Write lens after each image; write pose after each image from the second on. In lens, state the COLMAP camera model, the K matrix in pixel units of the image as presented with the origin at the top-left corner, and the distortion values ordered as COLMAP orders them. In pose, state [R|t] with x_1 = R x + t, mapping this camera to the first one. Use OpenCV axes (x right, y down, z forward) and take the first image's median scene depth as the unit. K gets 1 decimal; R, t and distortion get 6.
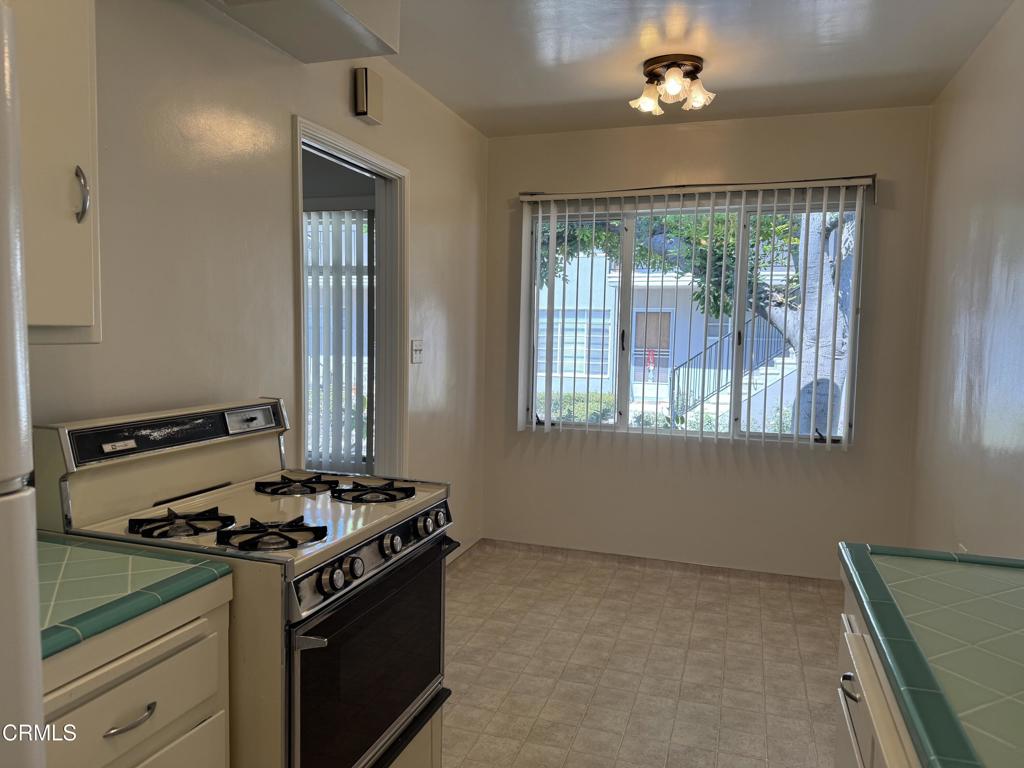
lens RADIAL K [[724.3, 0, 514.0], [0, 724.3, 385.7], [0, 0, 1]] dist [0.119874, -0.189415]
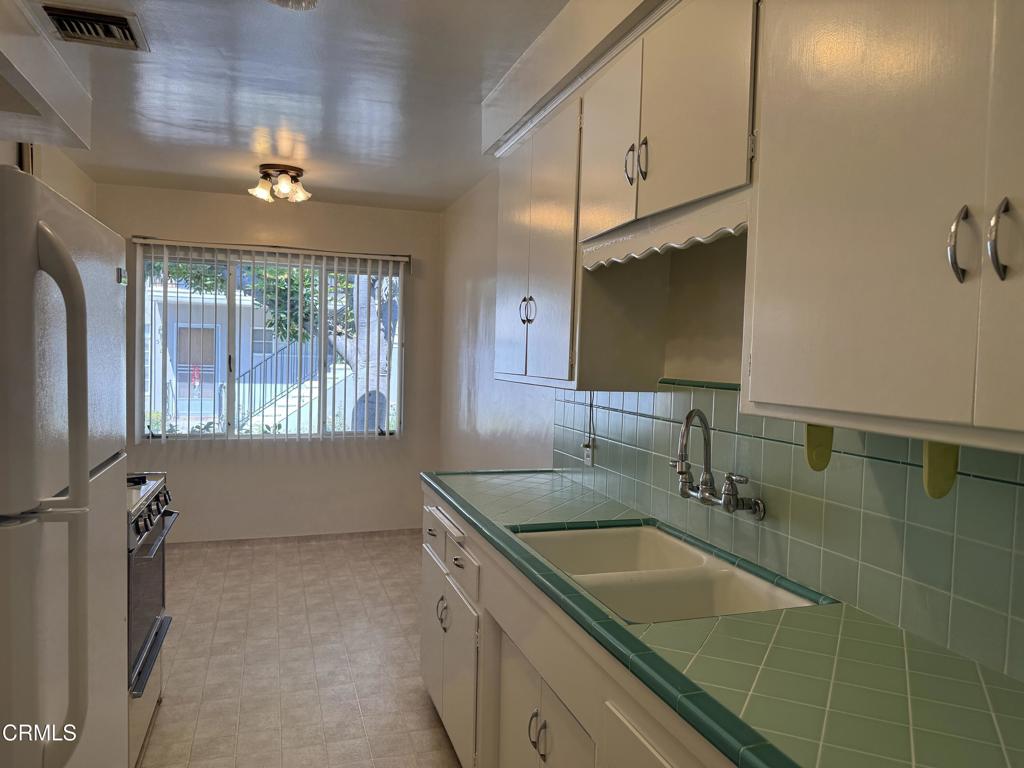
lens RADIAL K [[724.3, 0, 514.0], [0, 724.3, 385.7], [0, 0, 1]] dist [0.119874, -0.189415]
pose [[0.810628, -0.021485, 0.585167, -0.202159], [0.031856, 0.999465, -0.007435, -0.001328], [-0.584694, 0.024668, 0.810879, -0.304018]]
